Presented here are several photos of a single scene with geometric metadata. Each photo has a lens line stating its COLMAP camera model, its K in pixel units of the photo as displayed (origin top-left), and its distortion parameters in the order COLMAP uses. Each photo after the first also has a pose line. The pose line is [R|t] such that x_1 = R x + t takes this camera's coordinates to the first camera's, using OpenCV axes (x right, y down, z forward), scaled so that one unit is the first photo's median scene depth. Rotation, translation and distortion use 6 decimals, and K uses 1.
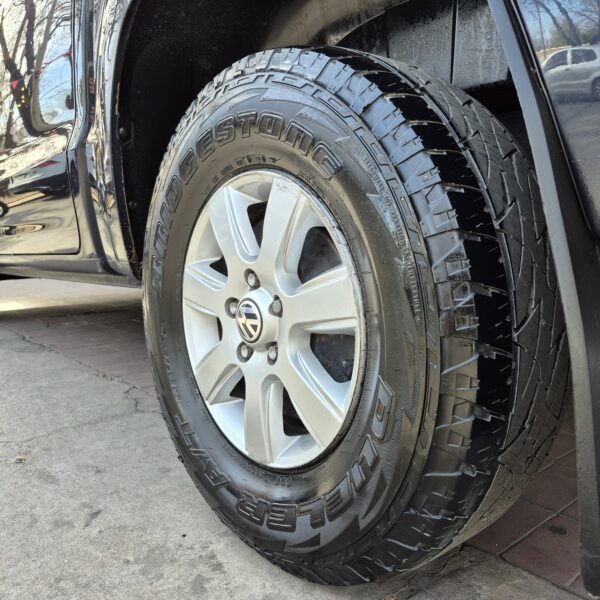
lens RADIAL K [[555.9, 0, 292.3], [0, 555.9, 287.1], [0, 0, 1]] dist [0.068112, -0.090867]
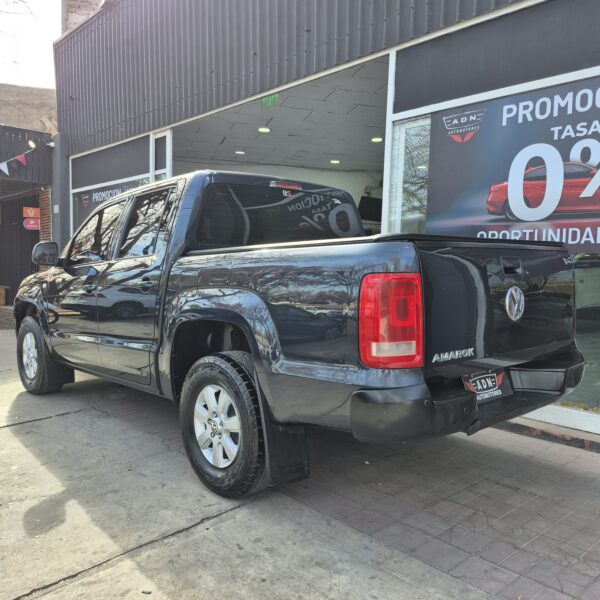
lens RADIAL K [[549.7, 0, 300.0], [0, 549.7, 300.0], [0, 0, 1]] dist [0.082016, -0.107465]
pose [[0.999059, 0.013658, 0.041168, 0.328772], [-0.012092, 0.999203, -0.038049, -0.645875], [-0.041655, 0.037515, 0.998428, -2.701750]]
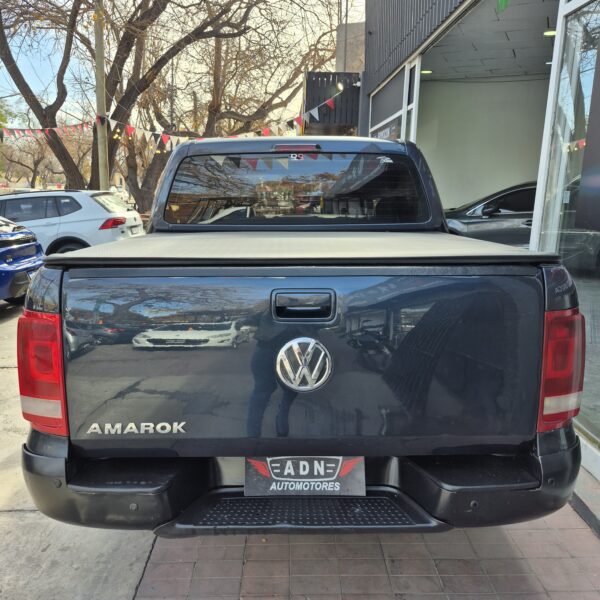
lens RADIAL K [[549.7, 0, 300.0], [0, 549.7, 300.0], [0, 0, 1]] dist [0.082016, -0.107465]
pose [[0.779785, 0.136025, -0.611092, 2.938125], [-0.070032, 0.988937, 0.130767, -1.266883], [0.622119, -0.059174, 0.780684, -1.046559]]
